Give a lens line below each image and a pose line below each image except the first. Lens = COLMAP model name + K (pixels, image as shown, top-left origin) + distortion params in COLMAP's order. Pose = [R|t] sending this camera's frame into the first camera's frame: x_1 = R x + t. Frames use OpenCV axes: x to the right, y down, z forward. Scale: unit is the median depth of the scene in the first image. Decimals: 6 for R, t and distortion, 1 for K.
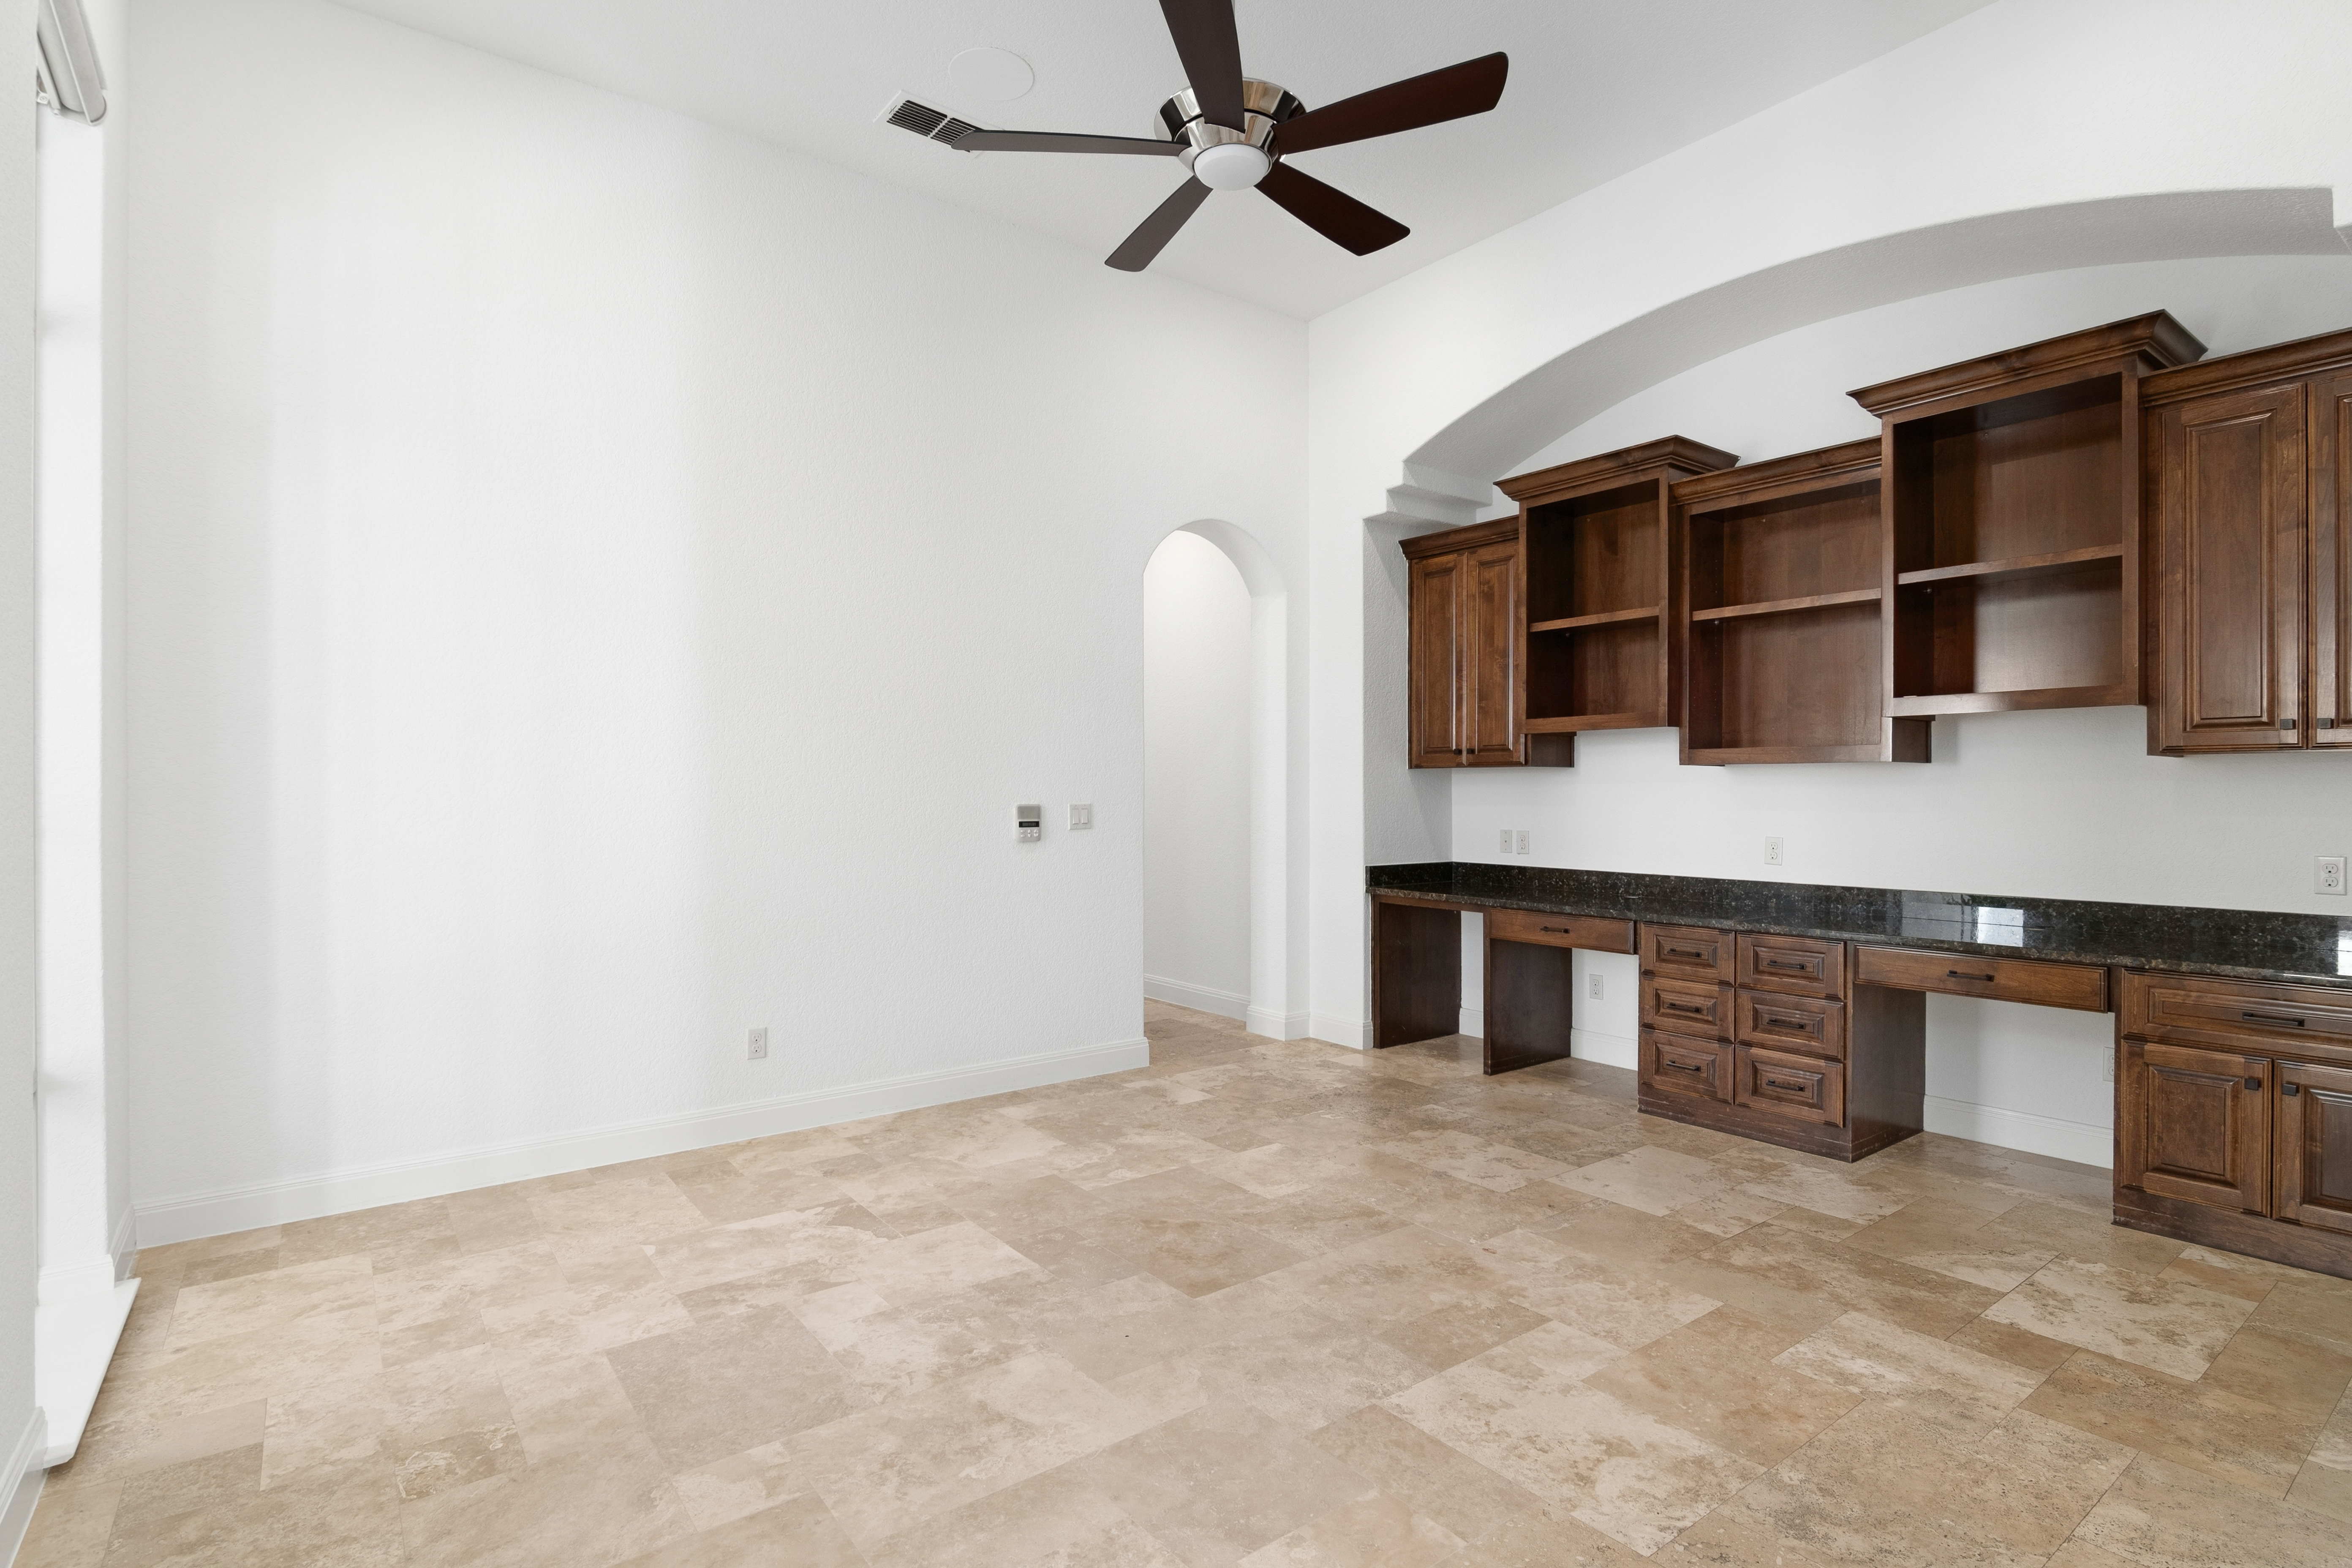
lens RADIAL K [[1164.2, 0, 1176.0], [0, 1164.2, 784.0], [0, 0, 1]] dist [-0.014744, -0.001185]
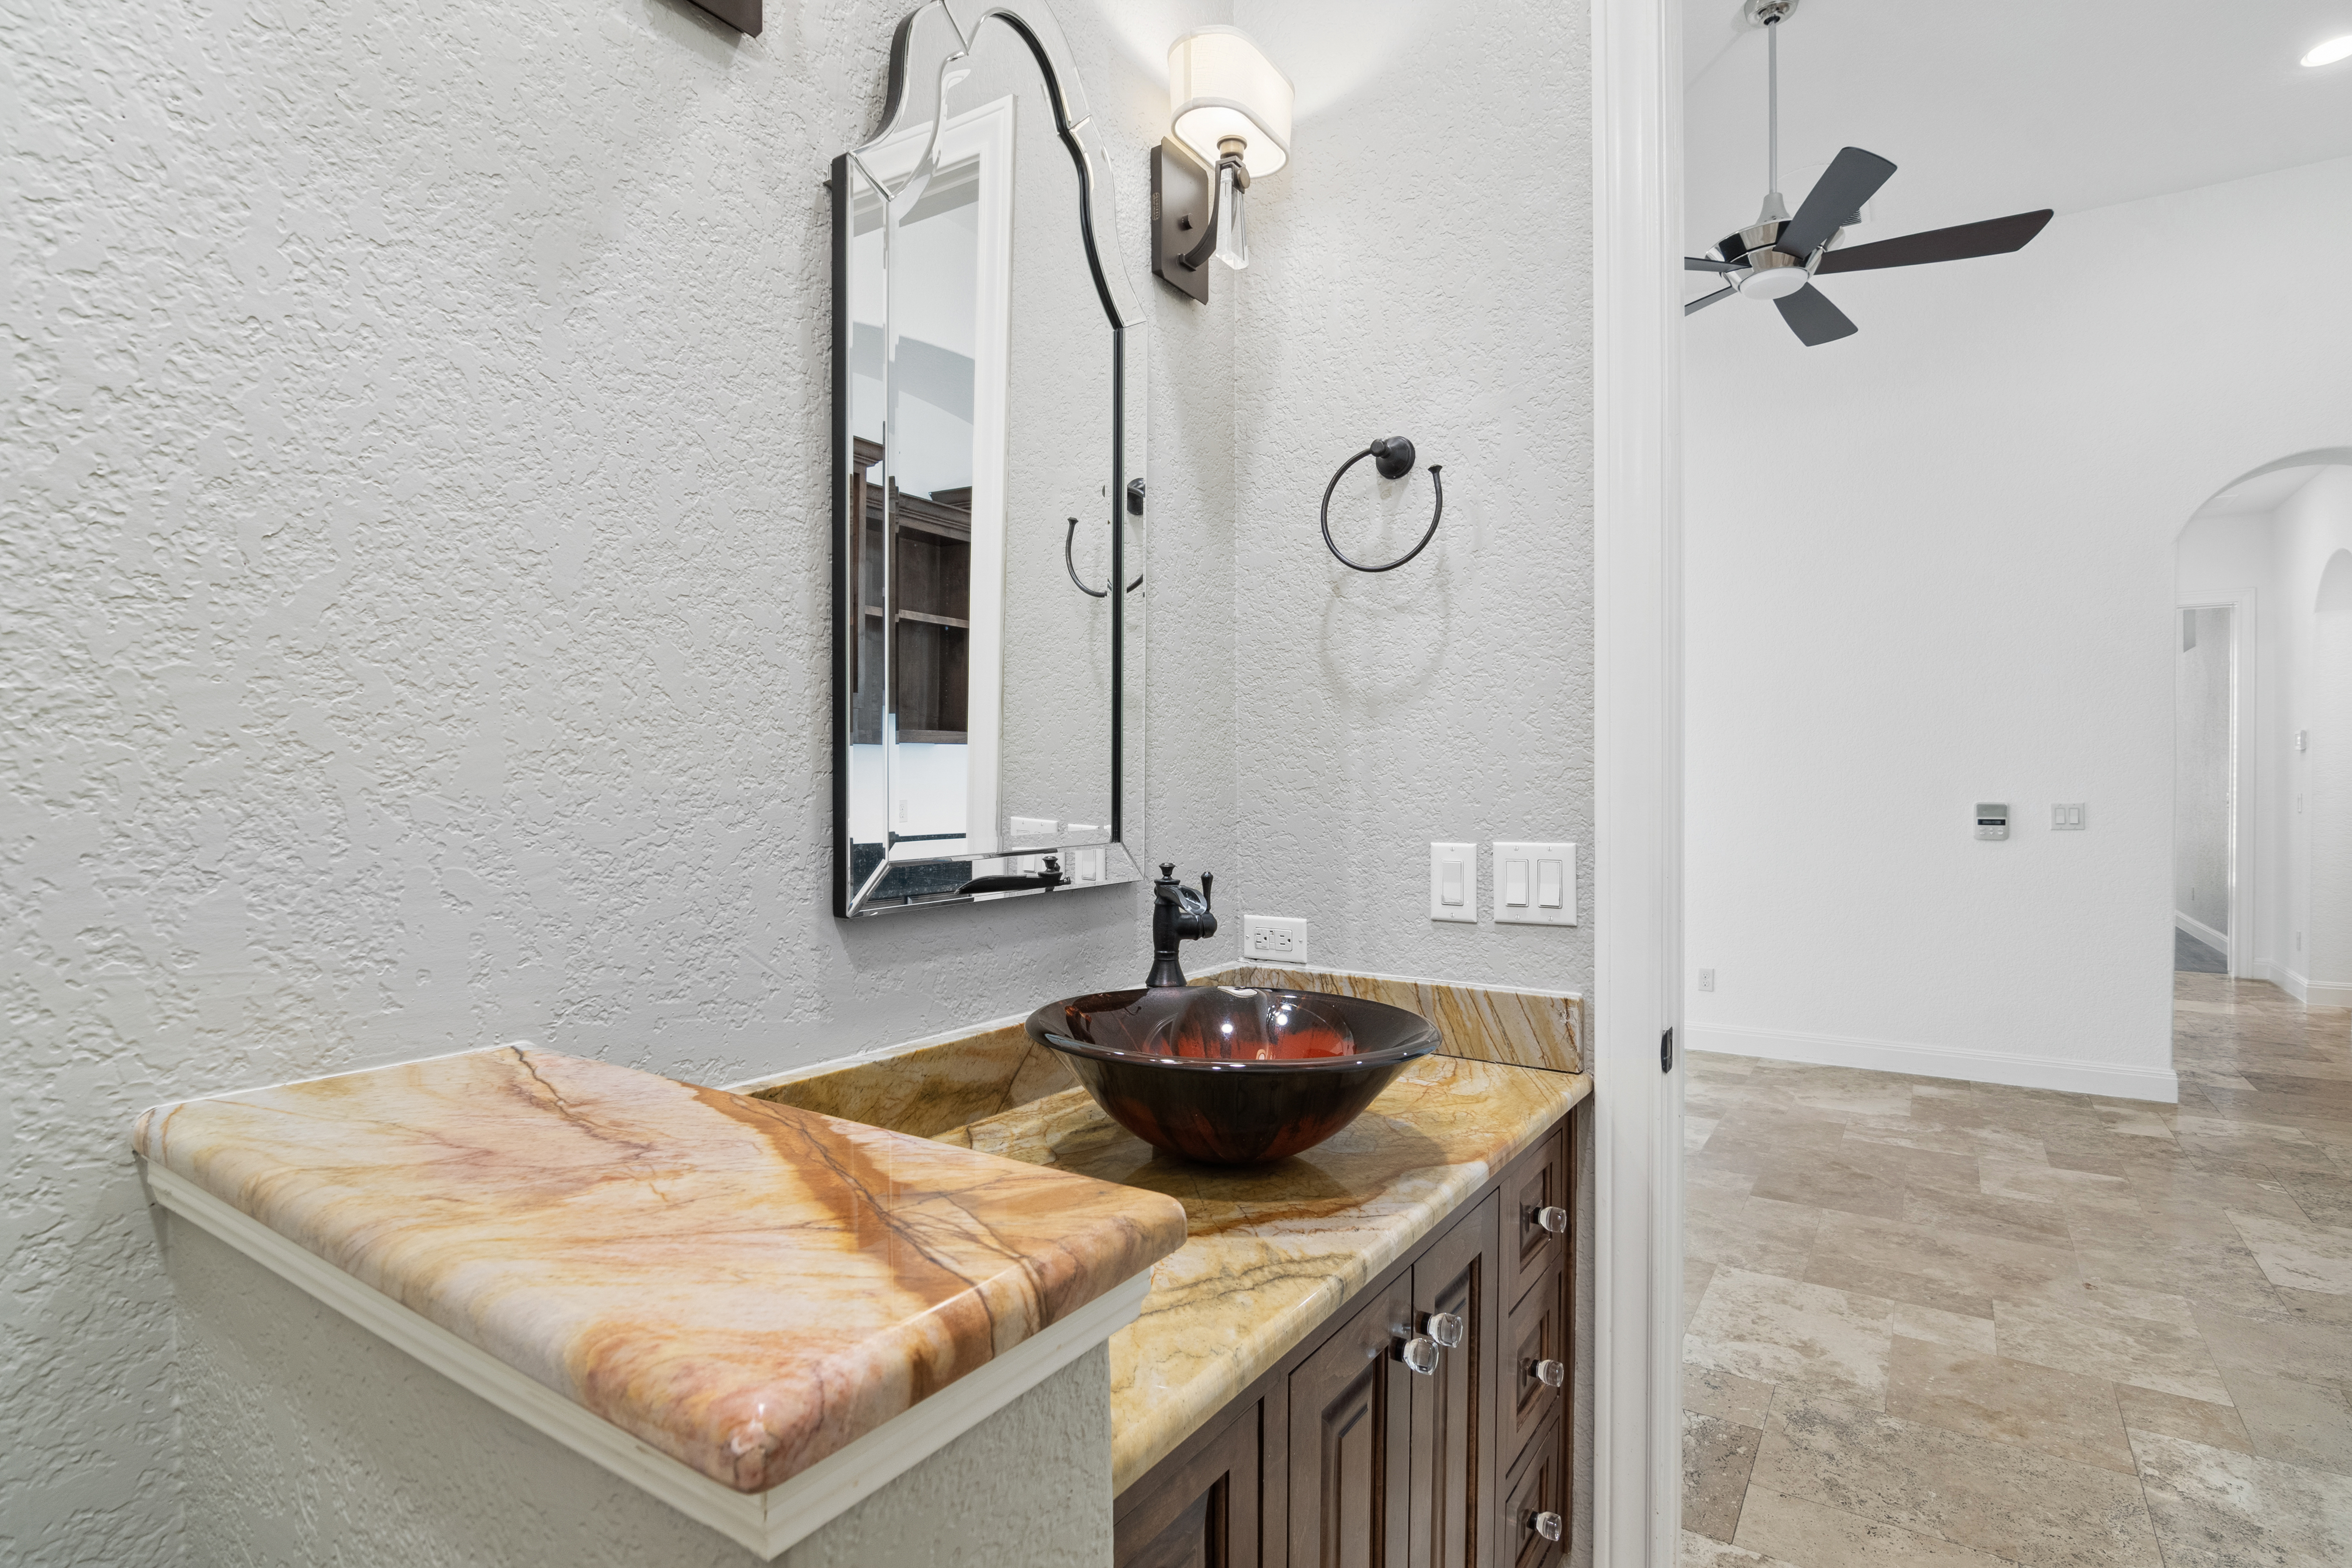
lens RADIAL K [[1164.2, 0, 1176.0], [0, 1164.2, 784.0], [0, 0, 1]] dist [-0.014744, -0.001185]
pose [[0.332882, 0.005906, -0.942950, 0.930928], [0.001144, 0.999977, 0.006667, -0.009817], [0.942968, -0.003298, 0.332868, -0.001136]]
